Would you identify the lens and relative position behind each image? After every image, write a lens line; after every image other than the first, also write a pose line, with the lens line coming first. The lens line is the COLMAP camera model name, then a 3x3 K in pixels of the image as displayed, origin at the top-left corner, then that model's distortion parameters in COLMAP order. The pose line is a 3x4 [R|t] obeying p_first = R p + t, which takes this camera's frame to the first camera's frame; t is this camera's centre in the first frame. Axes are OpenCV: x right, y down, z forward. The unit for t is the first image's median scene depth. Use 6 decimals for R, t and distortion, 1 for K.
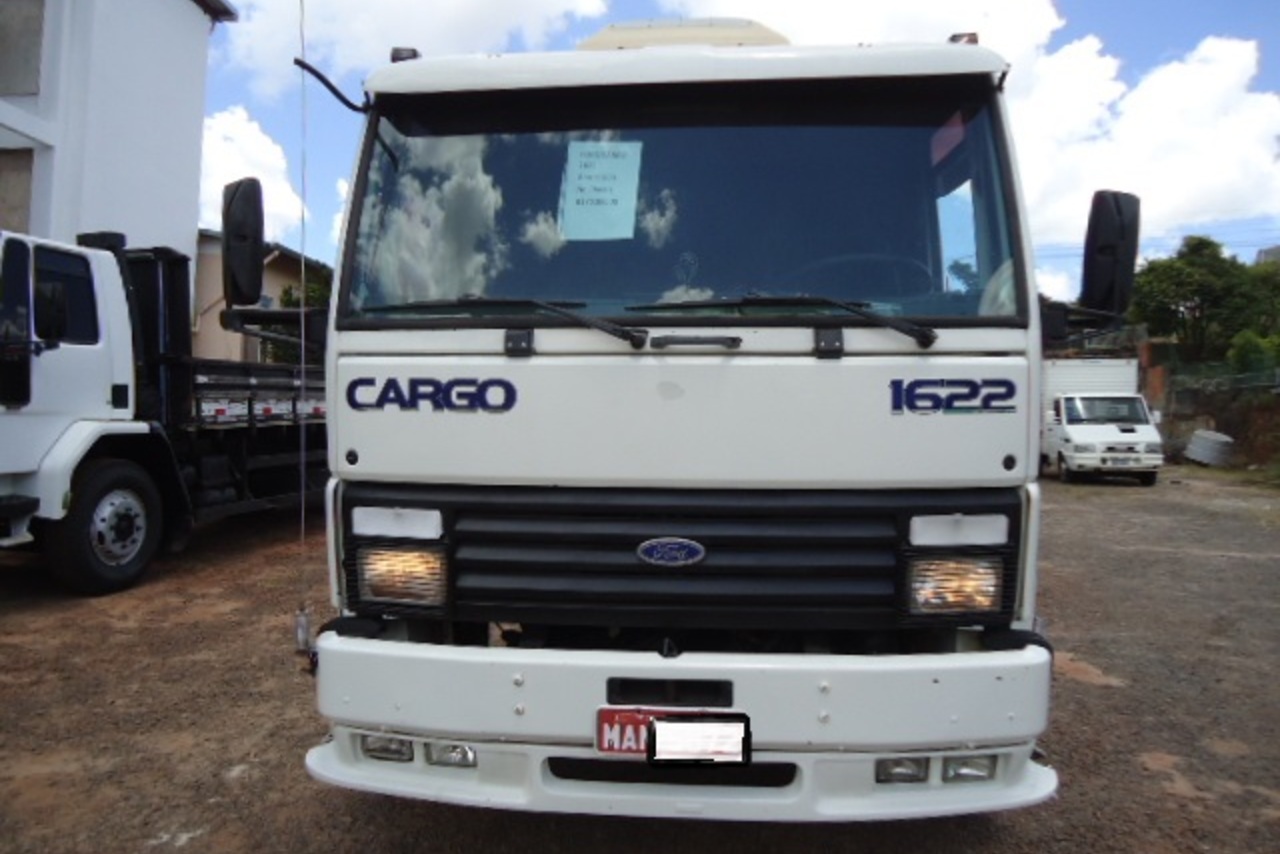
lens RADIAL K [[926.5, 0, 644.1], [0, 926.5, 424.0], [0, 0, 1]] dist [-0.009979, 0.004130]
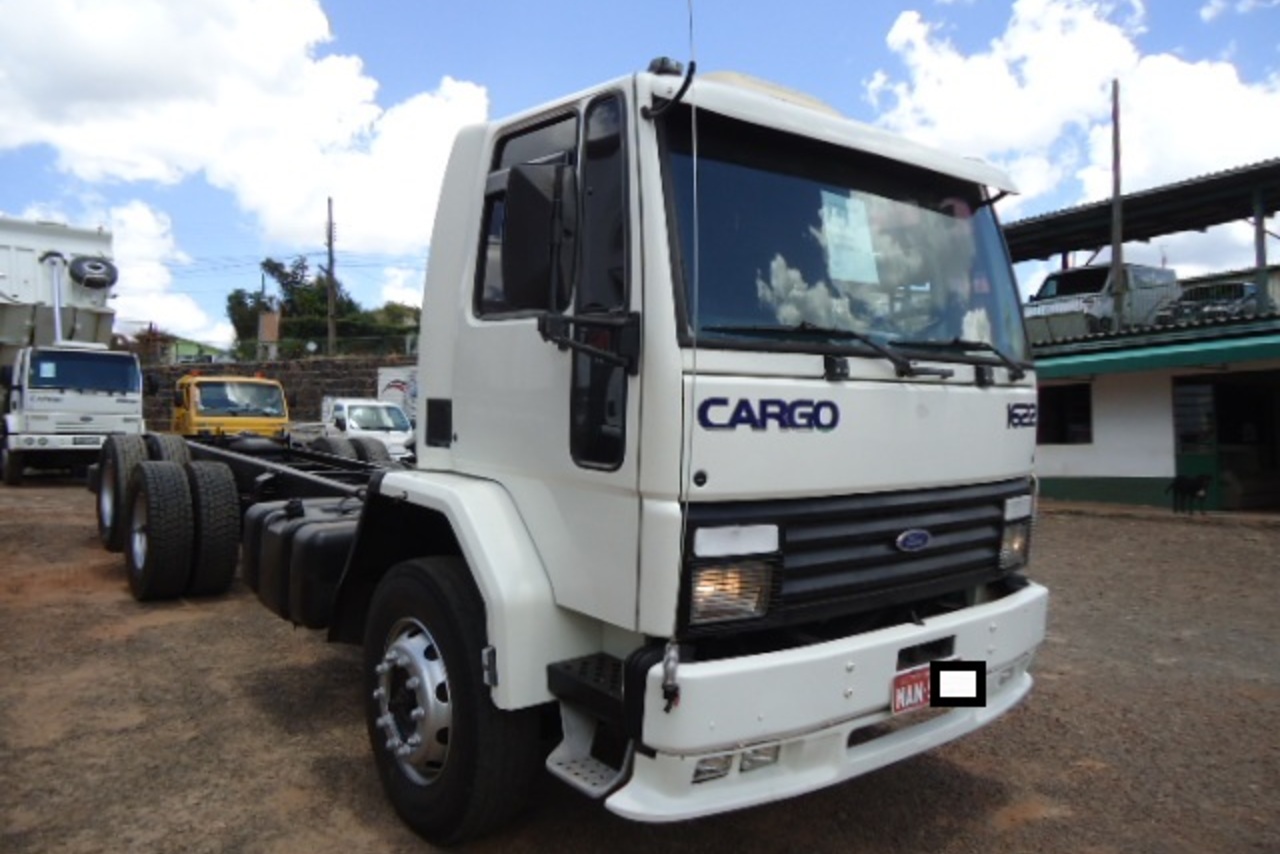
lens RADIAL K [[926.5, 0, 644.1], [0, 926.5, 424.0], [0, 0, 1]] dist [-0.009979, 0.004130]
pose [[0.726033, -0.010143, 0.687585, -1.079724], [0.008345, 0.999948, 0.005940, -0.029066], [-0.687609, 0.001425, 0.726079, 0.345059]]
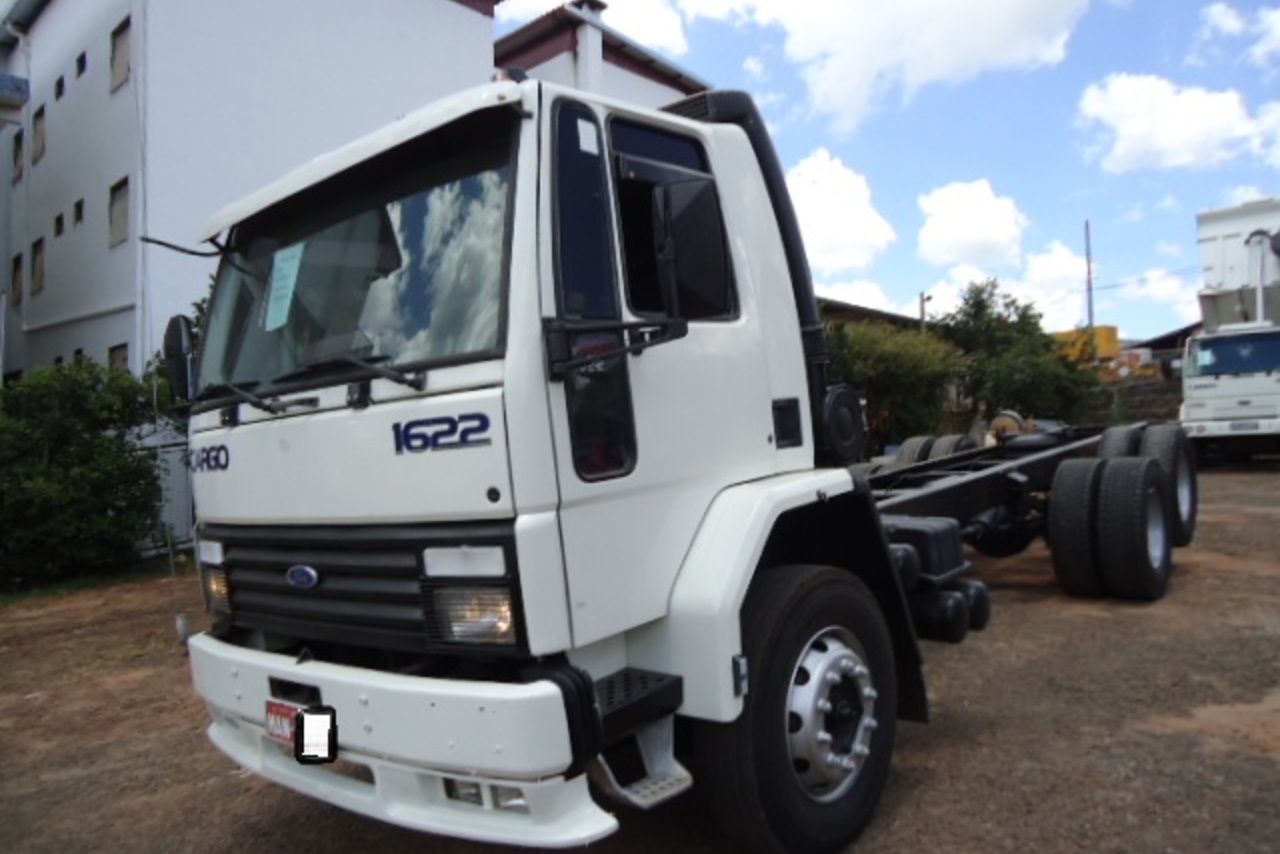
lens RADIAL K [[926.5, 0, 644.1], [0, 926.5, 424.0], [0, 0, 1]] dist [-0.009979, 0.004130]
pose [[0.801439, -0.080062, -0.592694, 1.121798], [0.072965, 0.996686, -0.035971, 0.013488], [0.593610, -0.014417, 0.804624, 0.288569]]
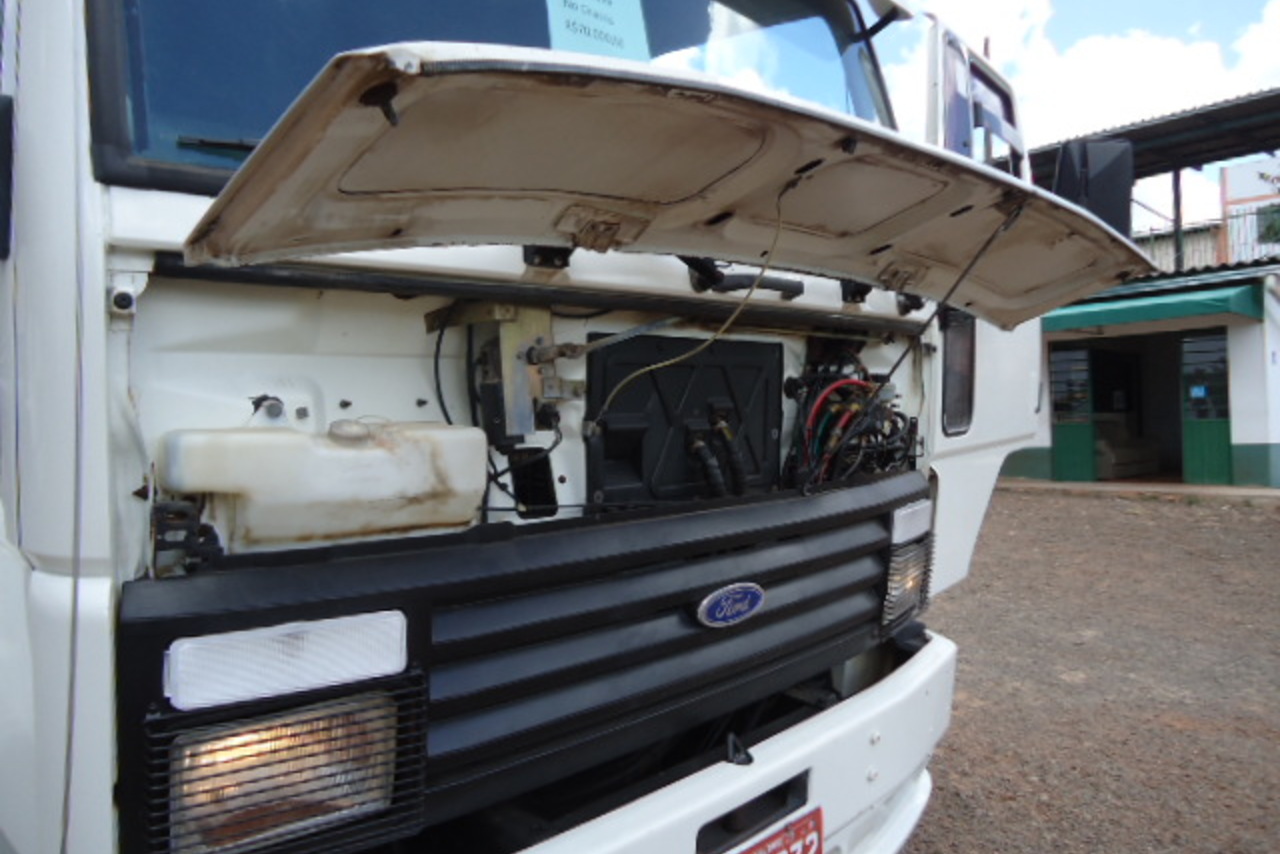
lens RADIAL K [[926.5, 0, 644.1], [0, 926.5, 424.0], [0, 0, 1]] dist [-0.009979, 0.004130]
pose [[0.633688, -0.039233, 0.772593, -0.508157], [0.019338, 0.999204, 0.034880, -0.013812], [-0.773347, -0.007162, 0.633943, 0.630329]]
